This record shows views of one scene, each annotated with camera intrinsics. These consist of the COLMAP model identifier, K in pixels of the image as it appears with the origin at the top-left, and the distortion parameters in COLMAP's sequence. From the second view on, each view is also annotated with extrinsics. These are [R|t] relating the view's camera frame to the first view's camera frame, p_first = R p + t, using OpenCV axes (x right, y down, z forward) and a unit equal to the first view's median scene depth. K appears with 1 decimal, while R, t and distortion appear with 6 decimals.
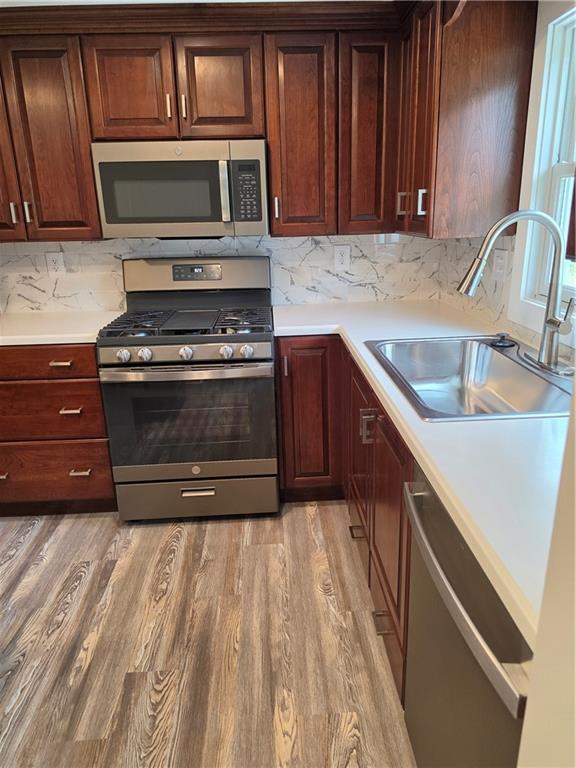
lens RADIAL K [[540.1, 0, 292.9], [0, 540.1, 392.6], [0, 0, 1]] dist [0.051525, -0.058333]
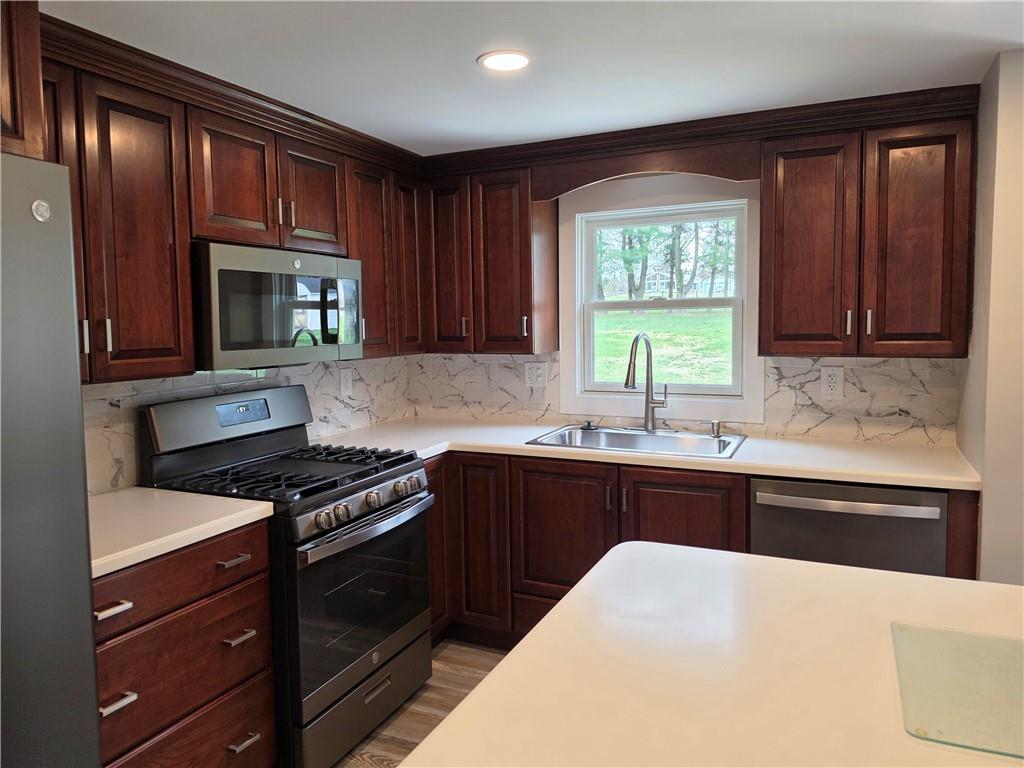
lens RADIAL K [[720.2, 0, 506.9], [0, 720.2, 364.7], [0, 0, 1]] dist [0.051525, -0.058333]
pose [[0.460360, -0.039667, 0.886846, -0.965542], [0.283929, 0.953106, -0.104755, -0.086852], [-0.841103, 0.300026, 0.450034, 0.265393]]
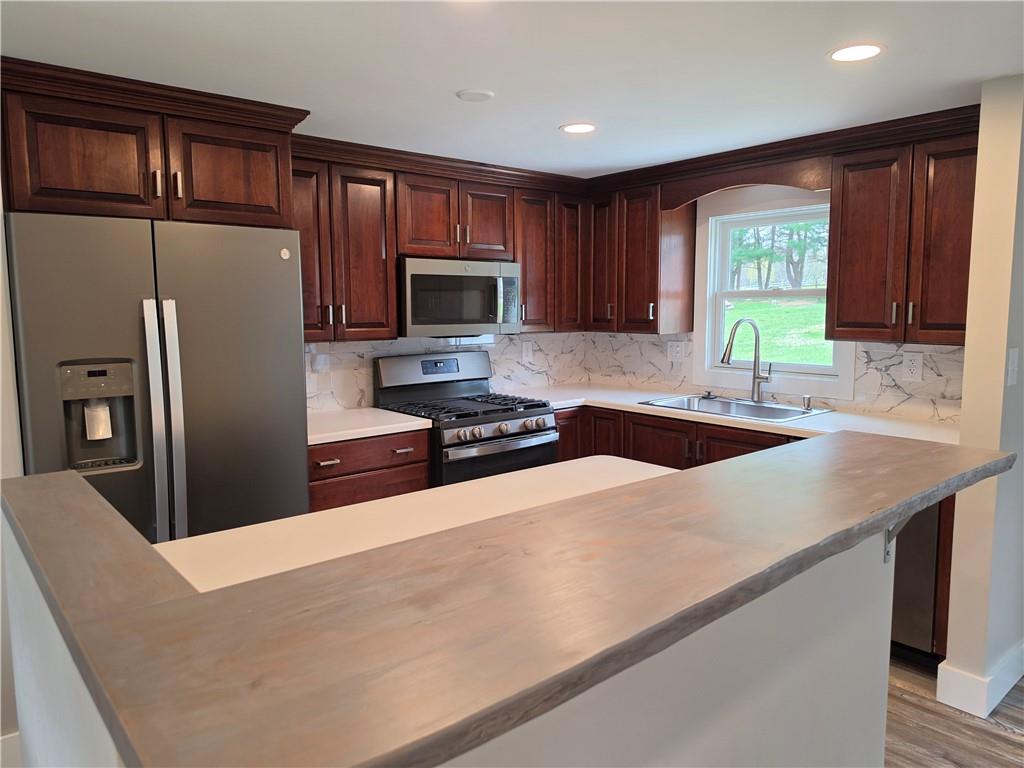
lens RADIAL K [[720.2, 0, 507.7], [0, 720.2, 382.6], [0, 0, 1]] dist [0.051525, -0.058333]
pose [[0.794778, -0.048034, 0.604997, -1.052714], [0.179327, 0.970939, -0.158492, 0.075549], [-0.579802, 0.234458, 0.780294, -0.243106]]
